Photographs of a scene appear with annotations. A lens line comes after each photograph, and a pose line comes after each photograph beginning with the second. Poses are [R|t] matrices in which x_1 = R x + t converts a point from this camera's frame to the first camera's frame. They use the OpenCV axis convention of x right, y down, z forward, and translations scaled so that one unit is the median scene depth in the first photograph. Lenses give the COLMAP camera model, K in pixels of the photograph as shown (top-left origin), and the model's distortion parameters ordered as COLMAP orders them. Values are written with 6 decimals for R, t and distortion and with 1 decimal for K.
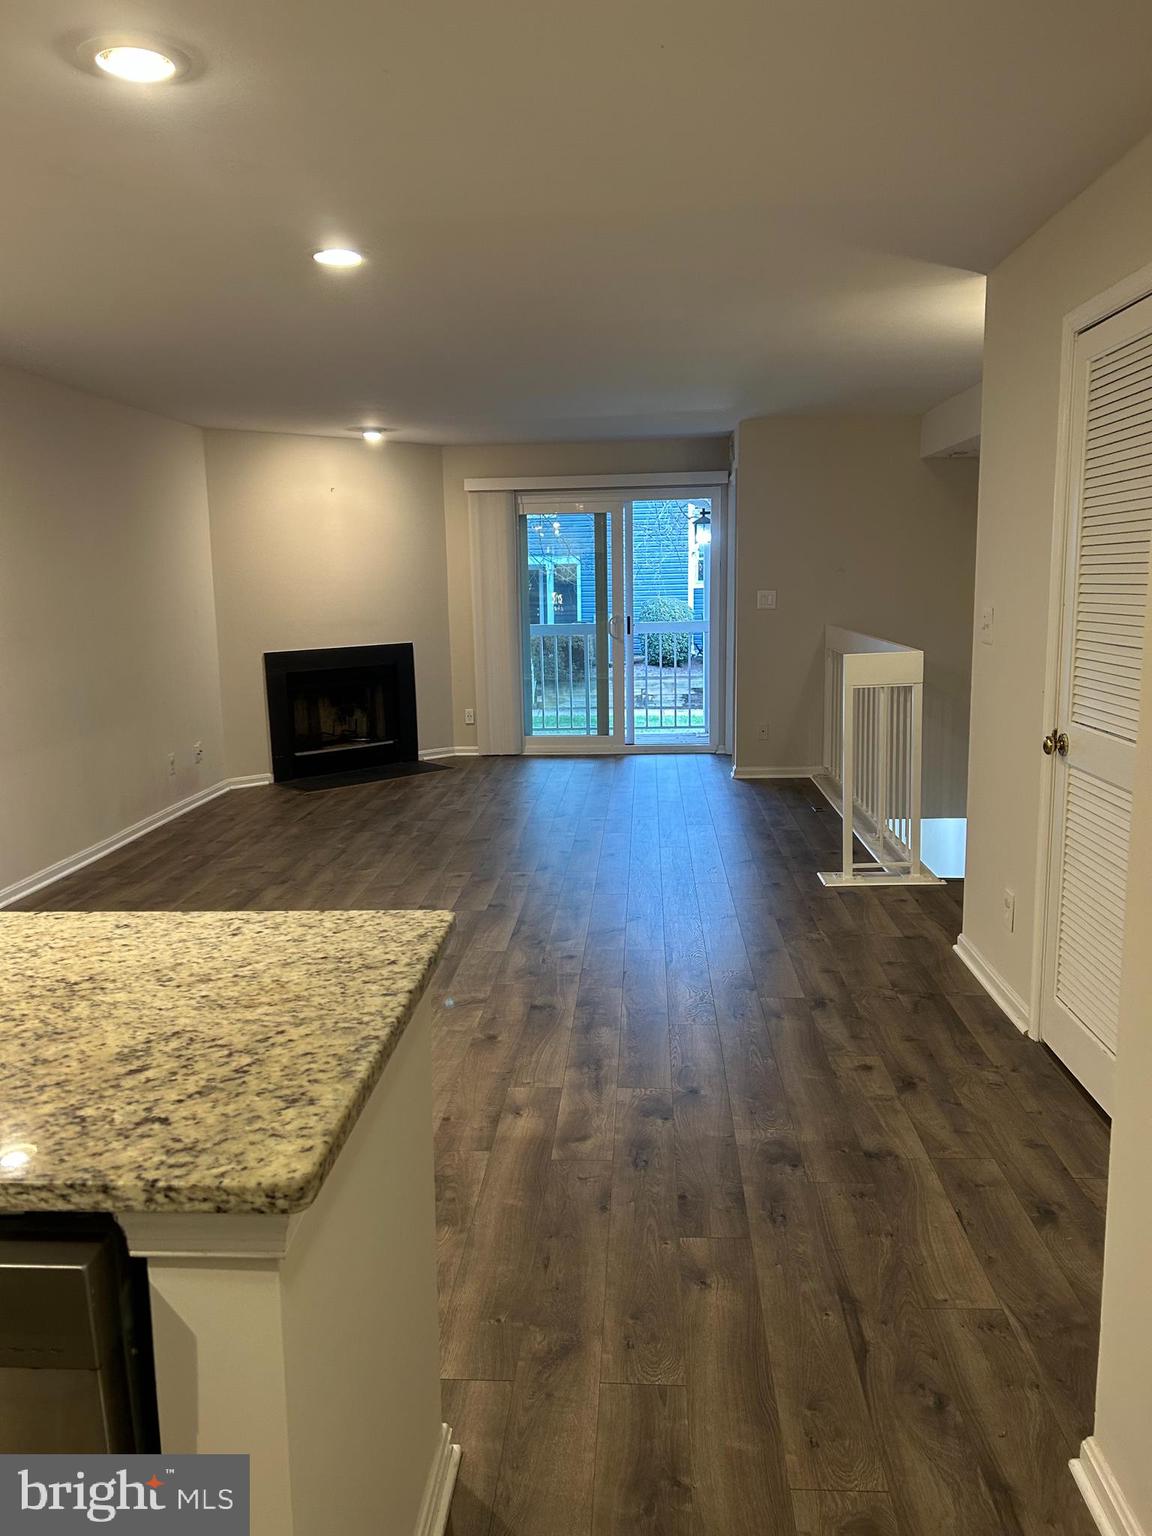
lens RADIAL K [[1158.8, 0, 573.1], [0, 1158.8, 763.2], [0, 0, 1]] dist [0.023779, -0.036231]
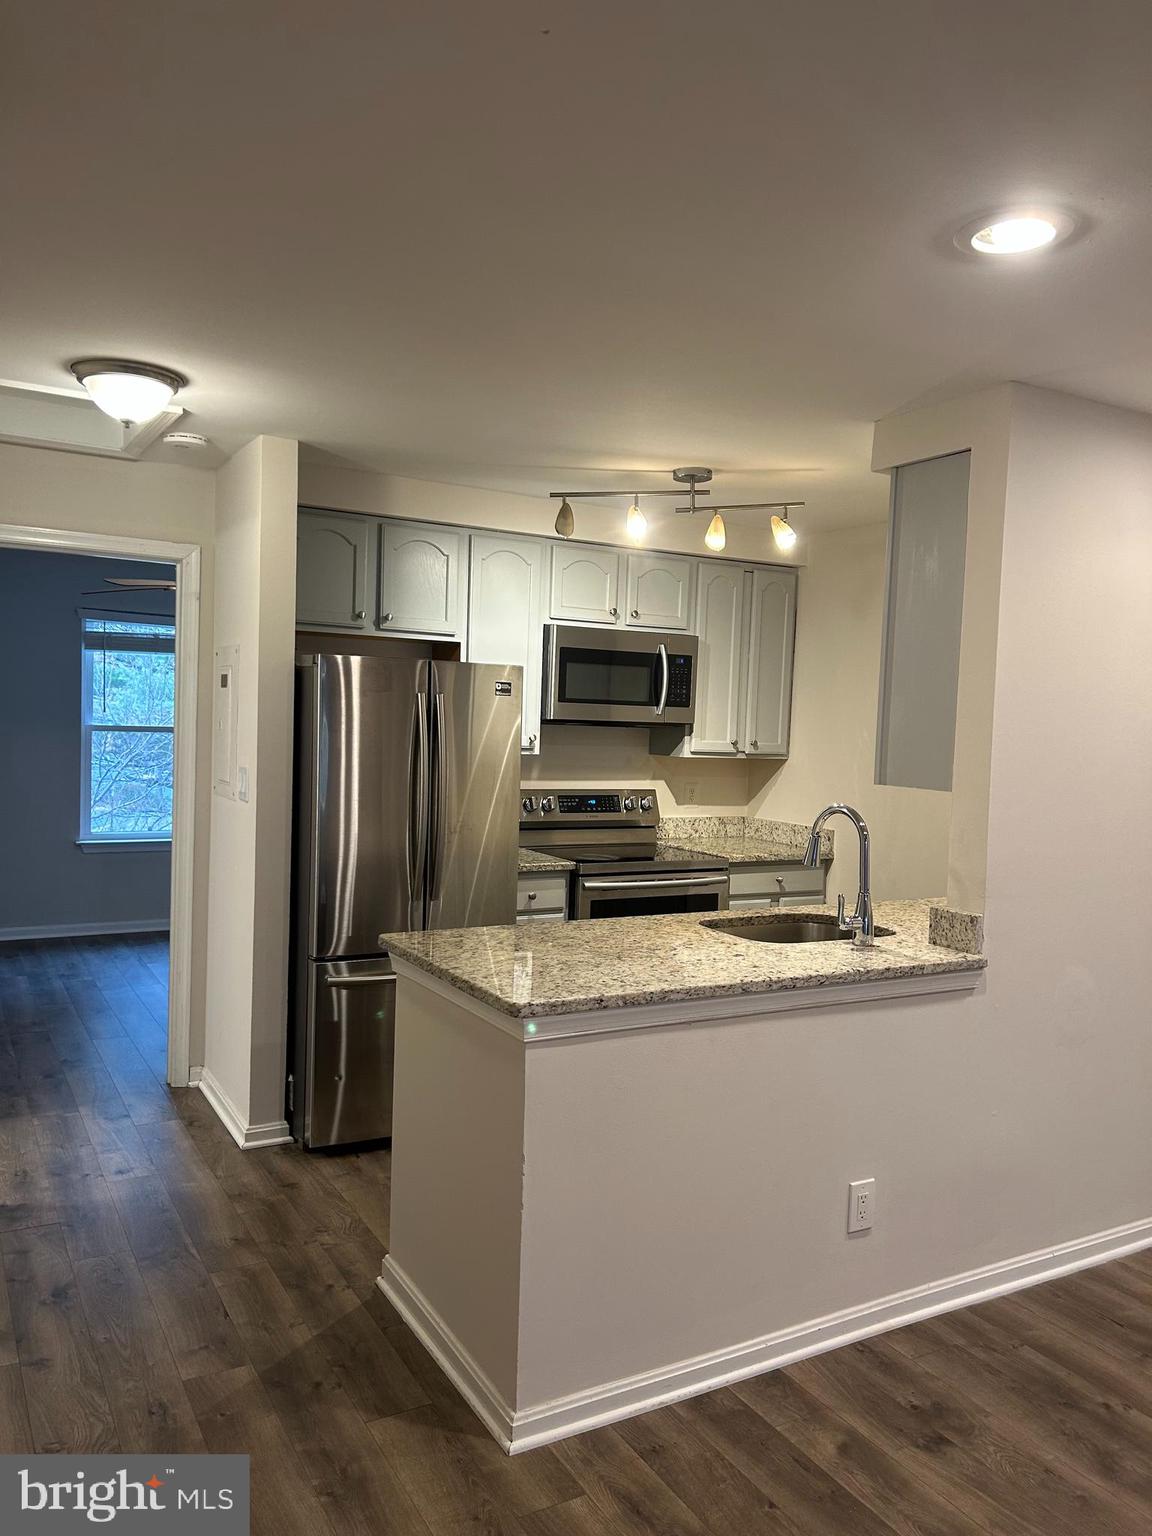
lens RADIAL K [[1158.8, 0, 573.6], [0, 1158.8, 769.1], [0, 0, 1]] dist [0.023779, -0.036231]
pose [[-0.835241, 0.011232, -0.549770, 0.658449], [-0.112547, 0.975134, 0.190909, -0.455602], [0.538244, 0.221329, -0.813208, 2.414360]]
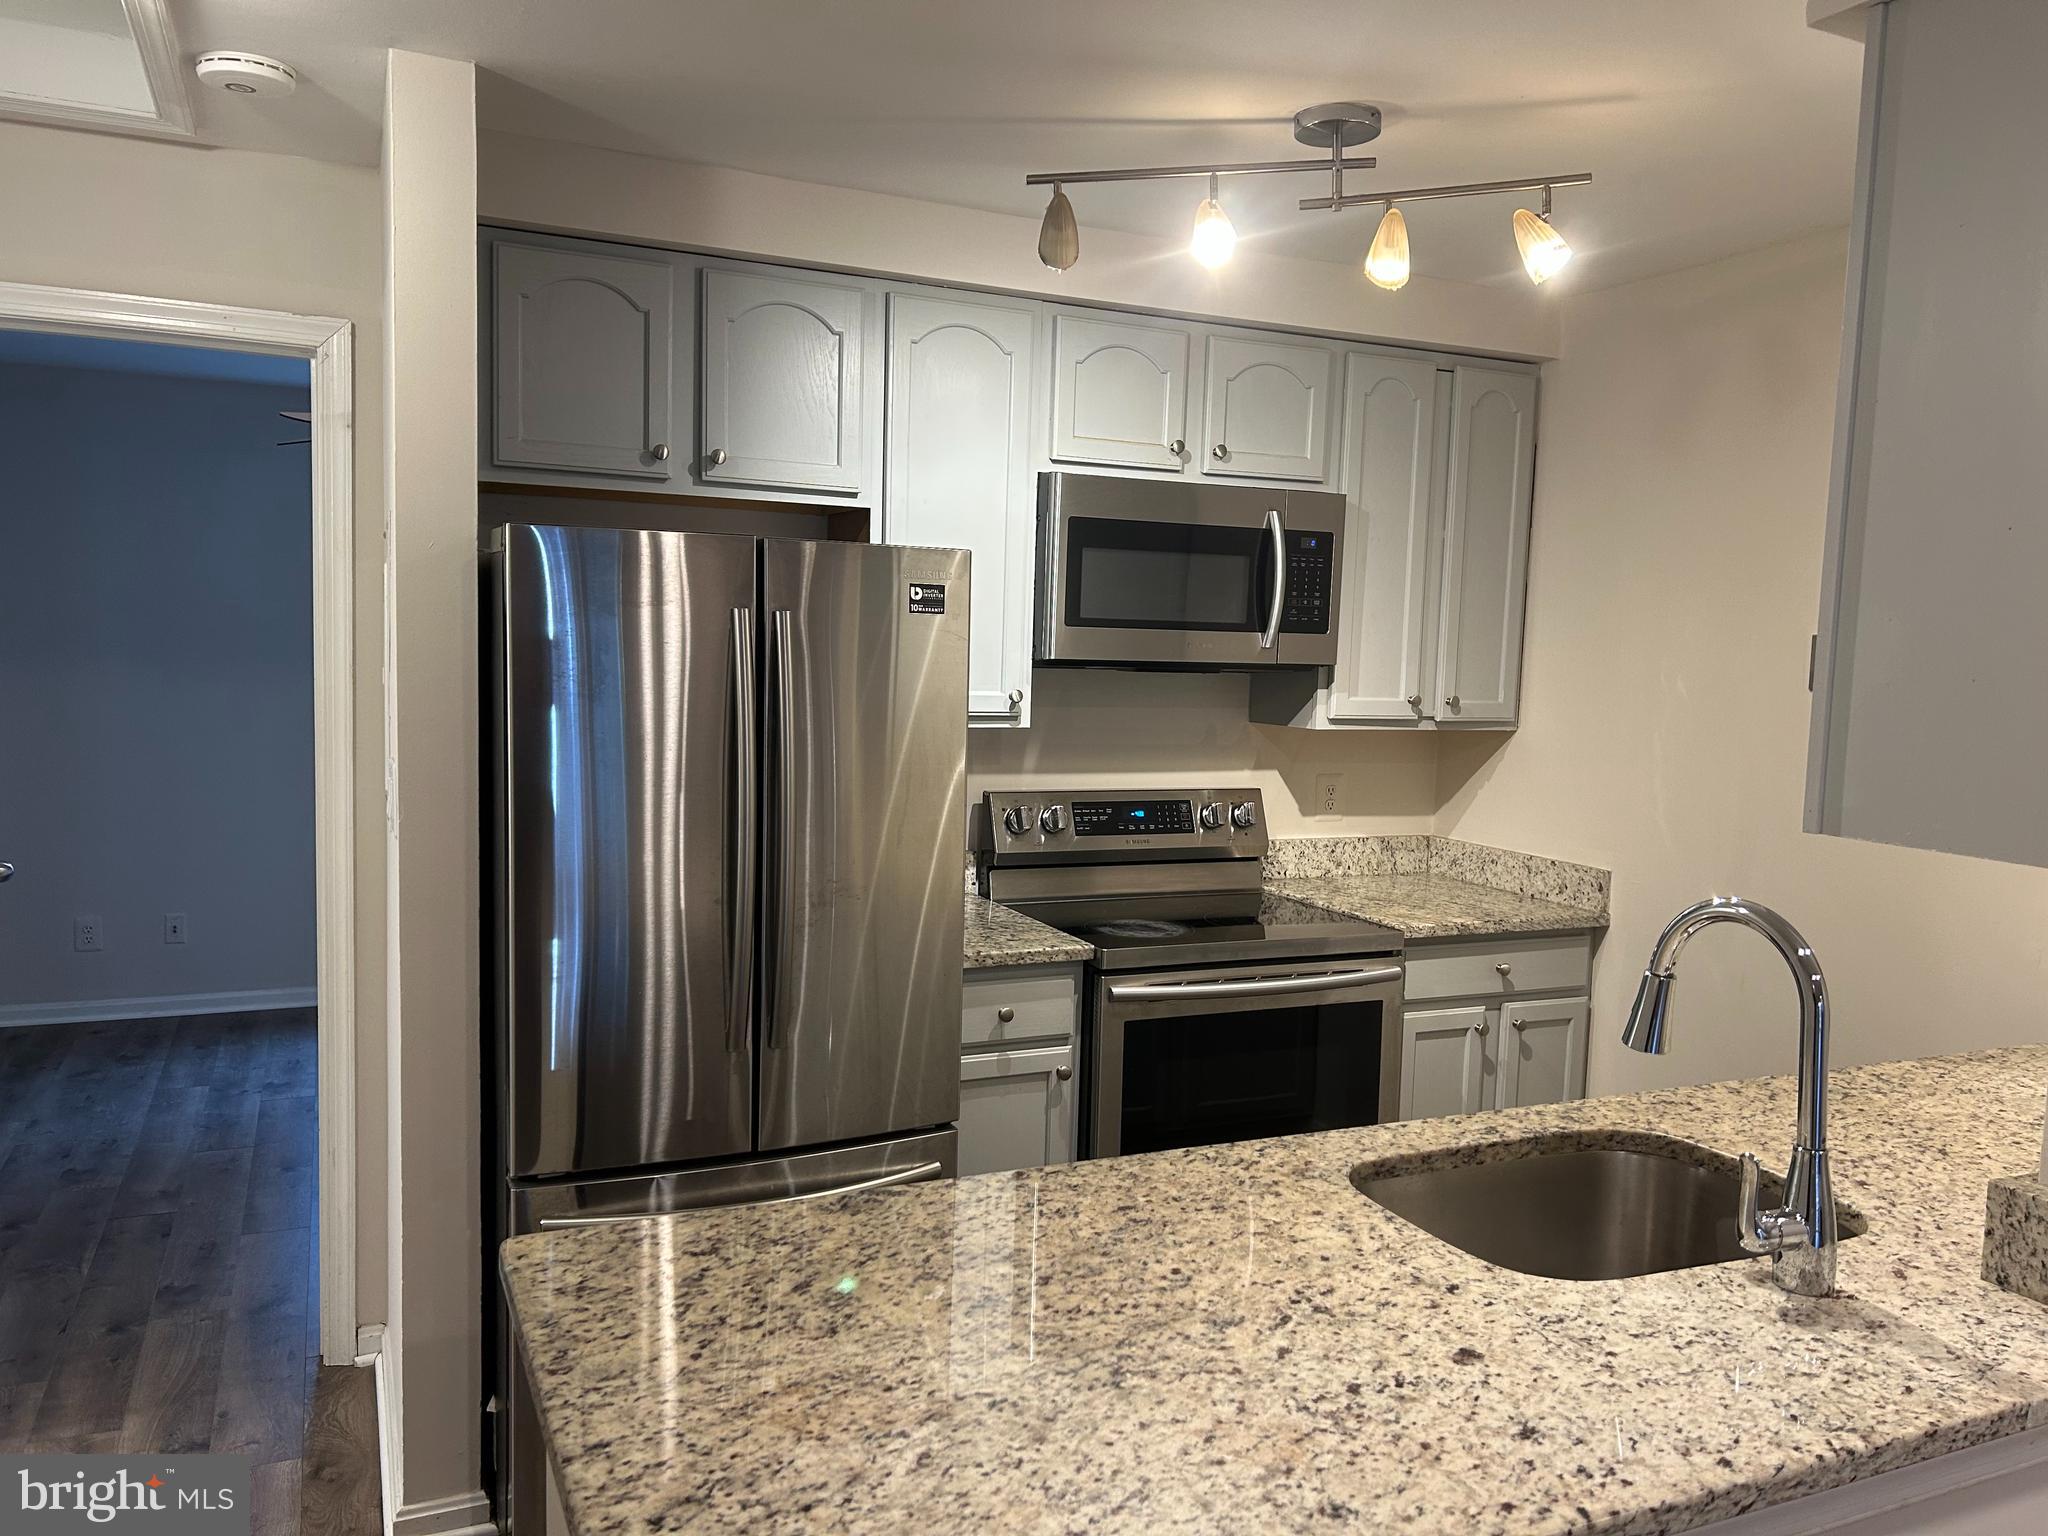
lens RADIAL K [[1545.0, 0, 1023.8], [0, 1545.0, 779.0], [0, 0, 1]] dist [0.023779, -0.036231]
pose [[-0.882459, 0.032979, -0.469233, 0.010705], [-0.092784, 0.965737, 0.242369, -0.332550], [0.461149, 0.257418, -0.849163, 1.621312]]
